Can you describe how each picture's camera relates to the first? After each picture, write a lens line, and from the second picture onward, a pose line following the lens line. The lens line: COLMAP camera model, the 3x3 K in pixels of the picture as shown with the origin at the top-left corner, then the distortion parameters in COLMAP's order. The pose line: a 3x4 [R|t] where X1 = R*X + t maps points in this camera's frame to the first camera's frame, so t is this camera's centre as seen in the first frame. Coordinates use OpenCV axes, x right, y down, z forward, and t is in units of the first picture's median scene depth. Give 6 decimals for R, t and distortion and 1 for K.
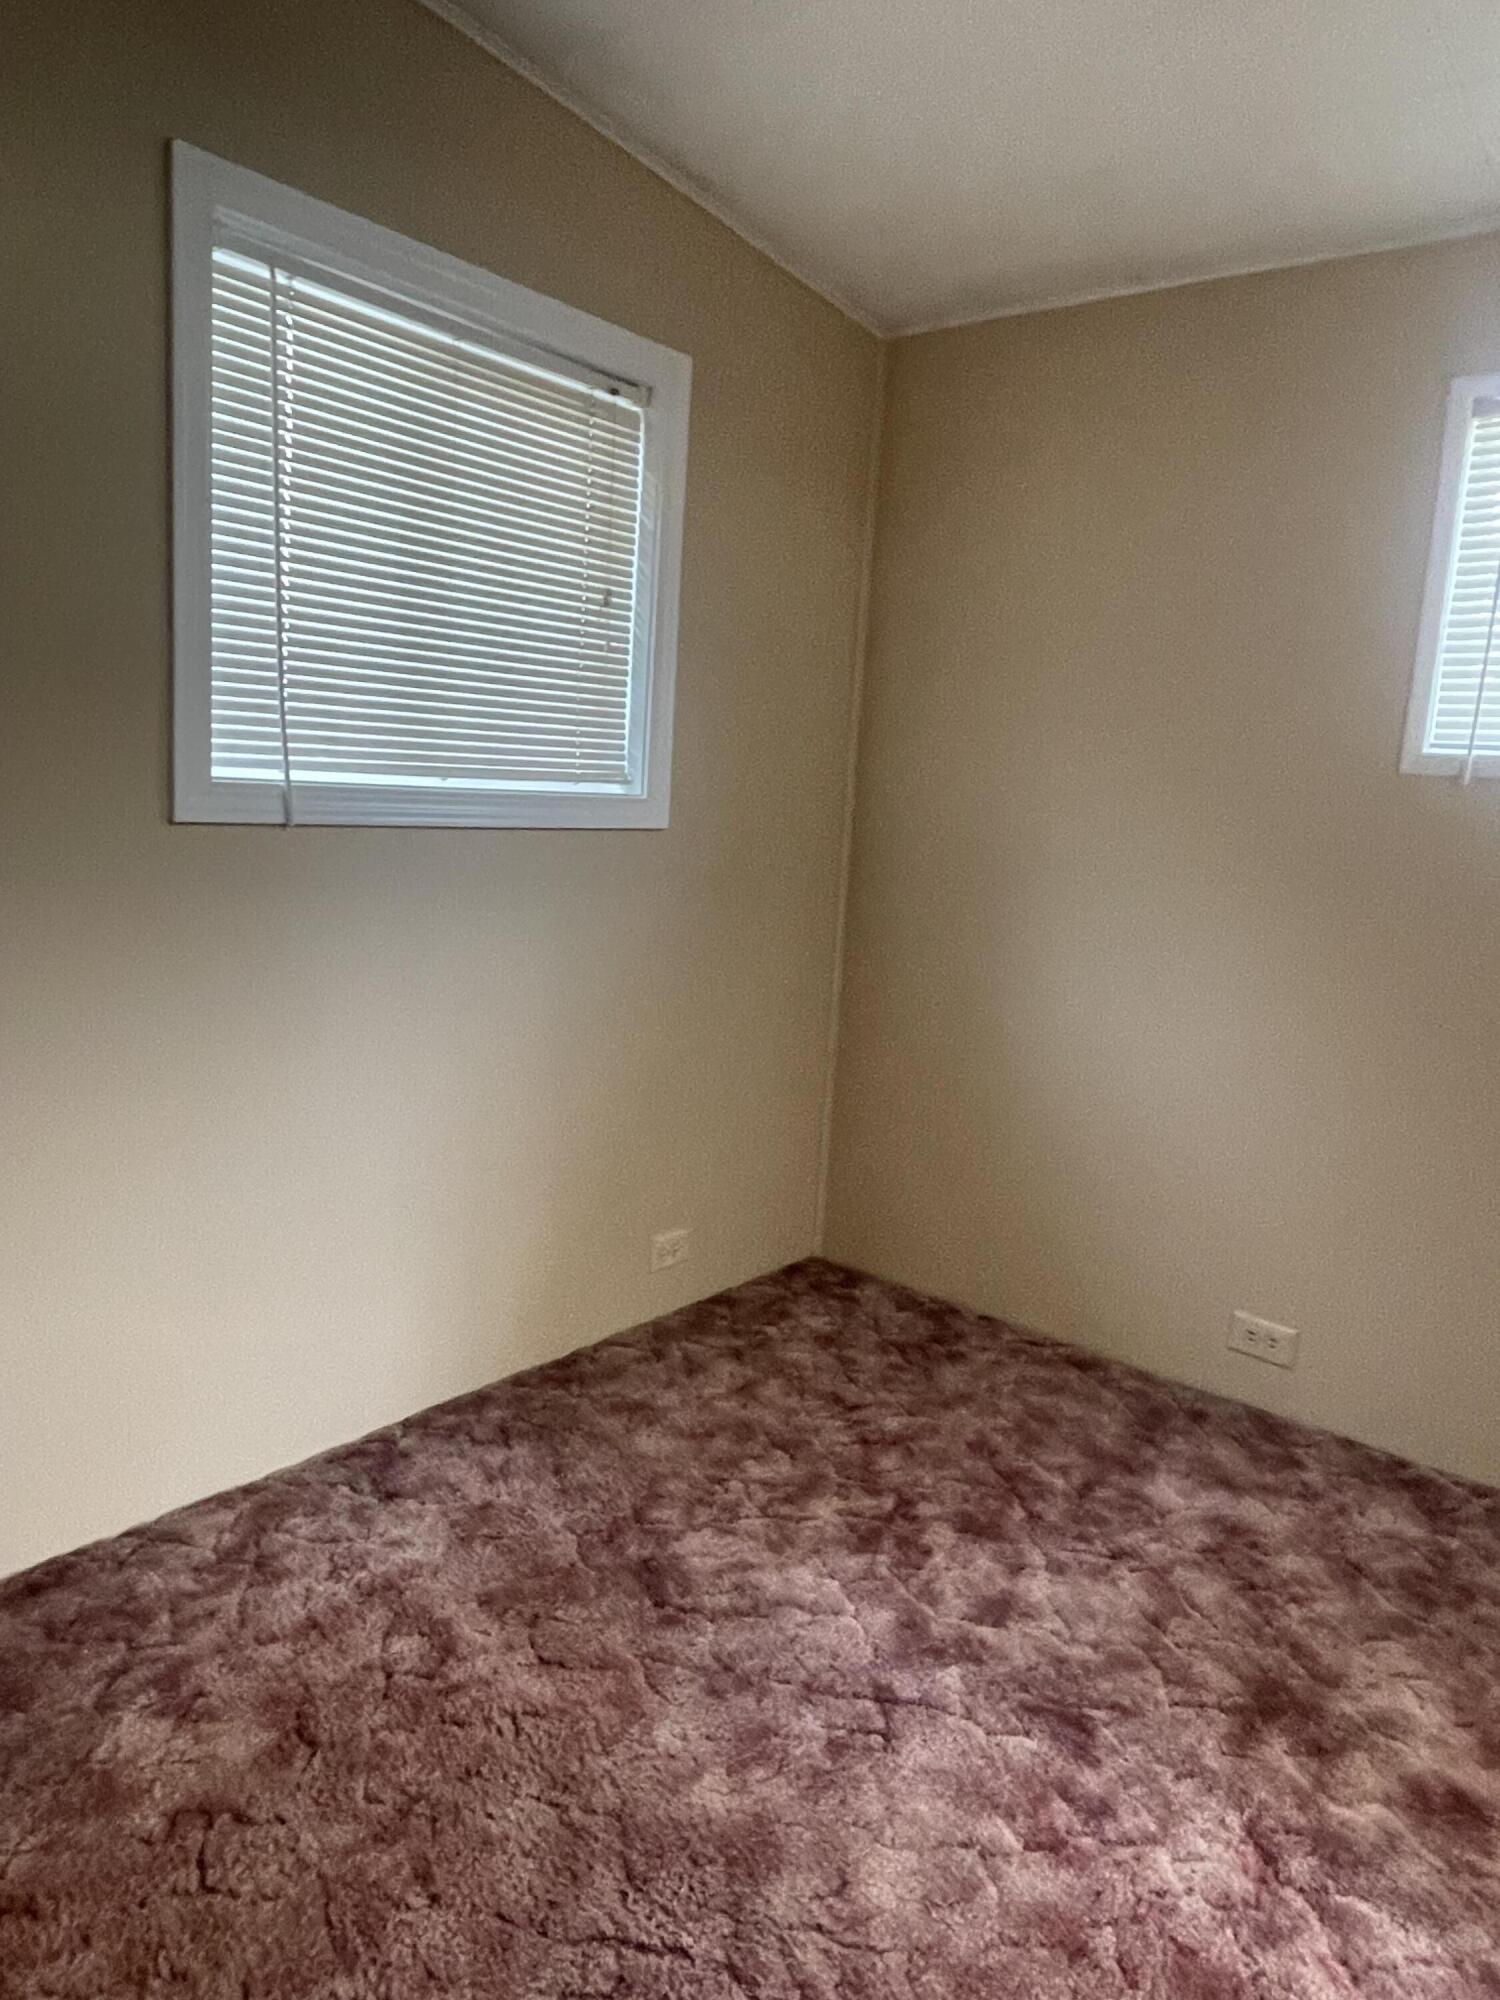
lens RADIAL K [[1334.1, 0, 744.4], [0, 1334.1, 980.5], [0, 0, 1]] dist [0.015434, -0.026494]
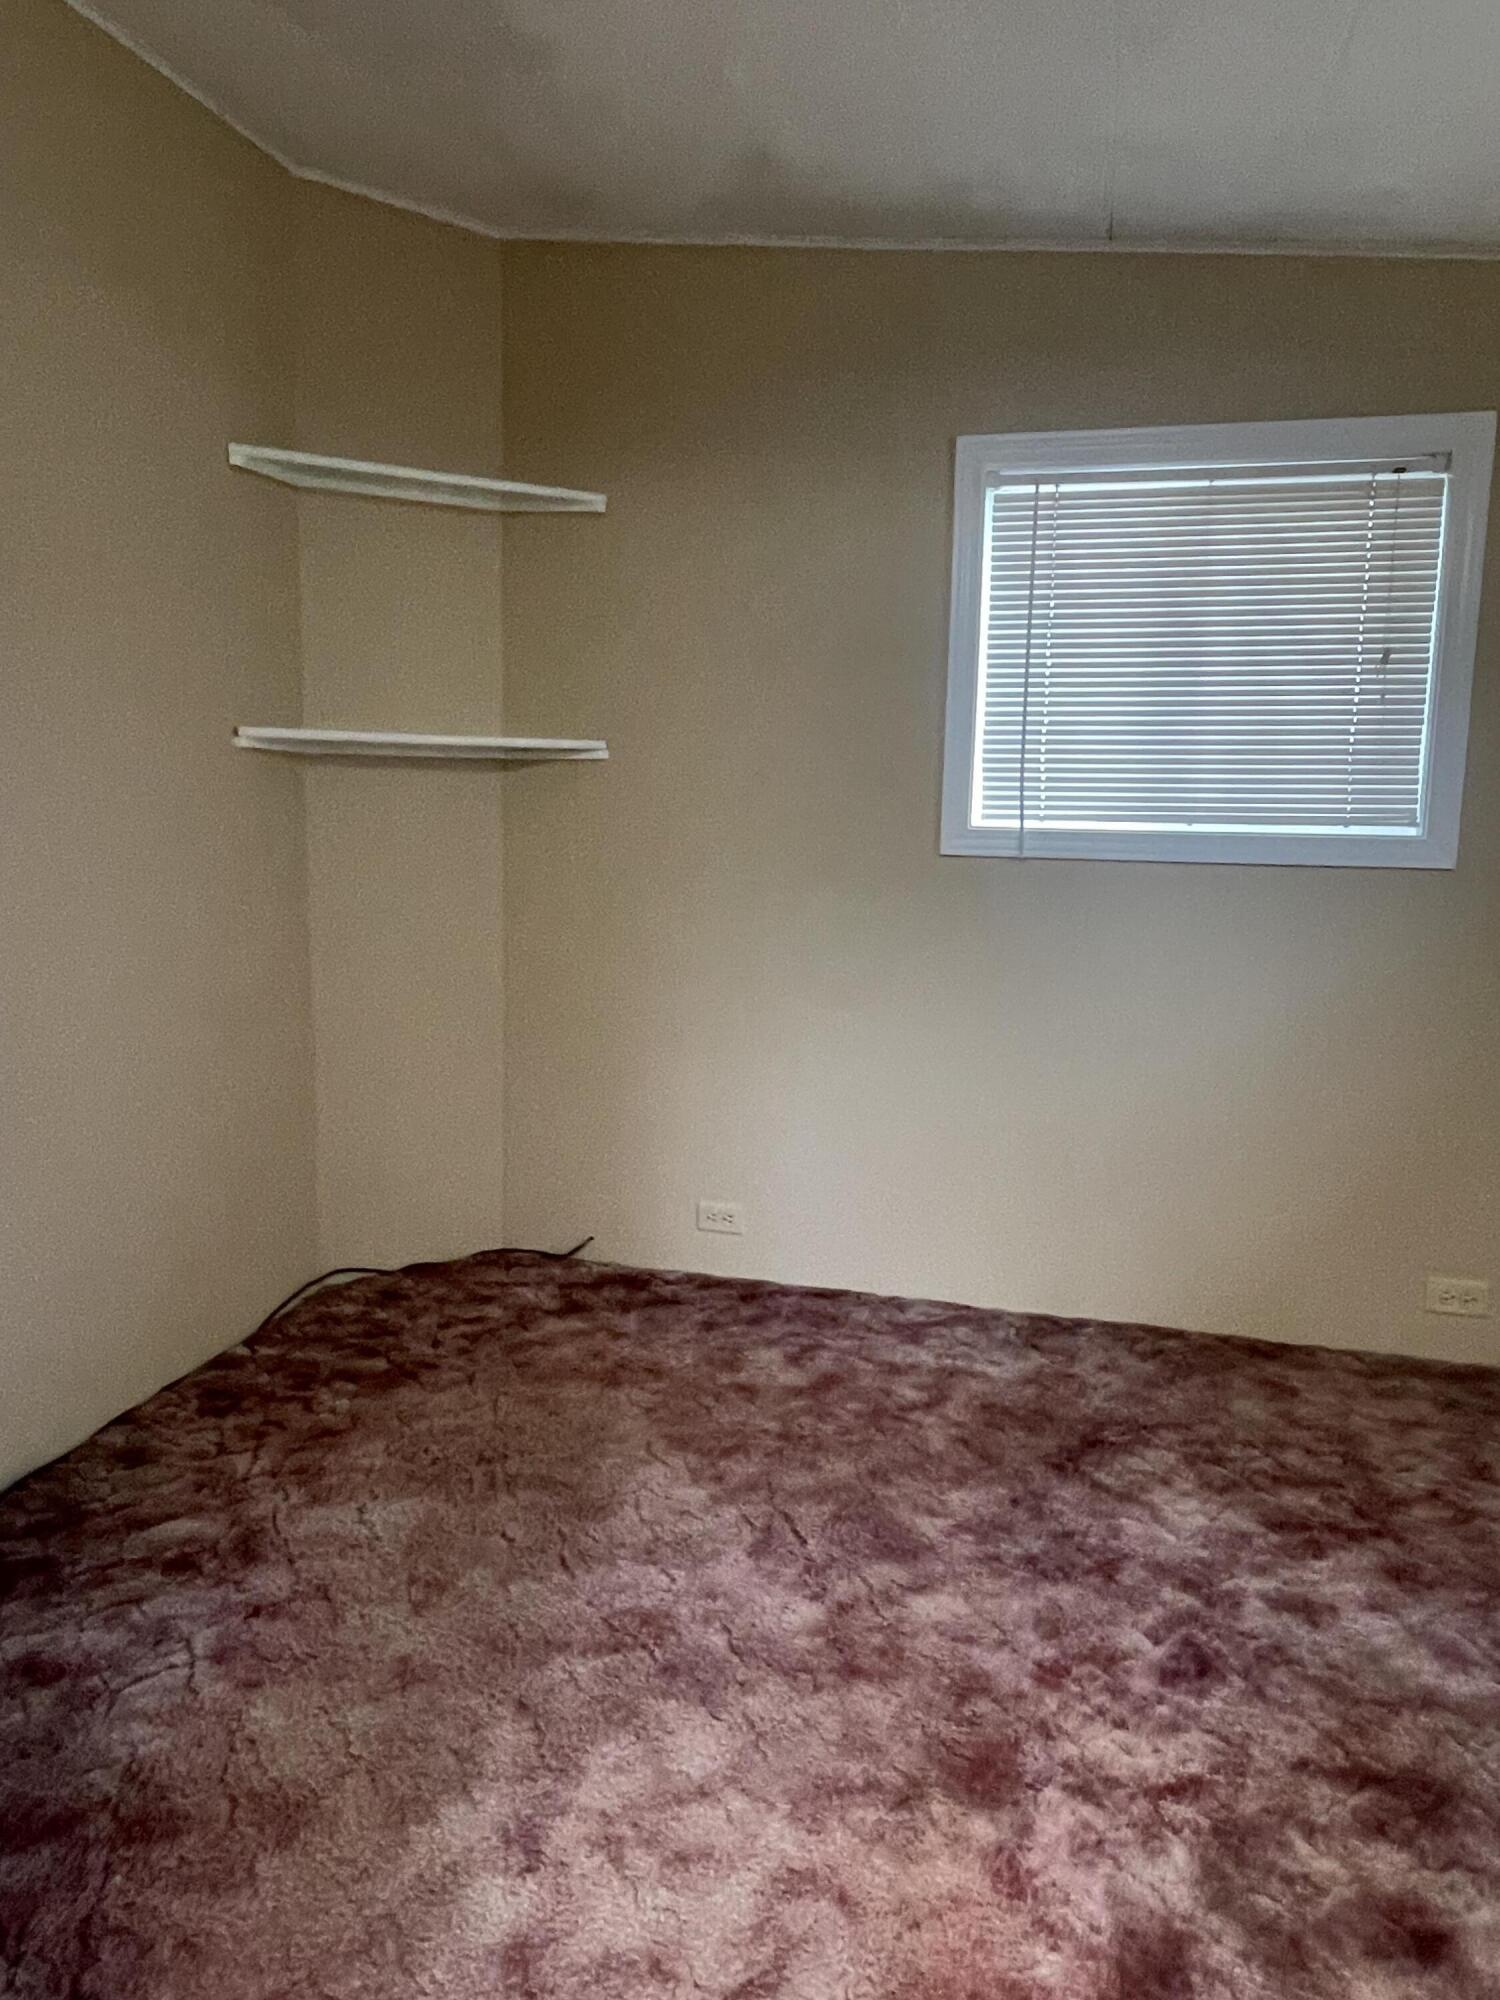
lens RADIAL K [[1334.1, 0, 744.4], [0, 1334.1, 980.5], [0, 0, 1]] dist [0.015434, -0.026494]
pose [[0.423494, 0.079069, -0.902442, 0.877026], [-0.128122, 0.991398, 0.026739, 0.017052], [0.896793, 0.104299, 0.429982, 0.117226]]
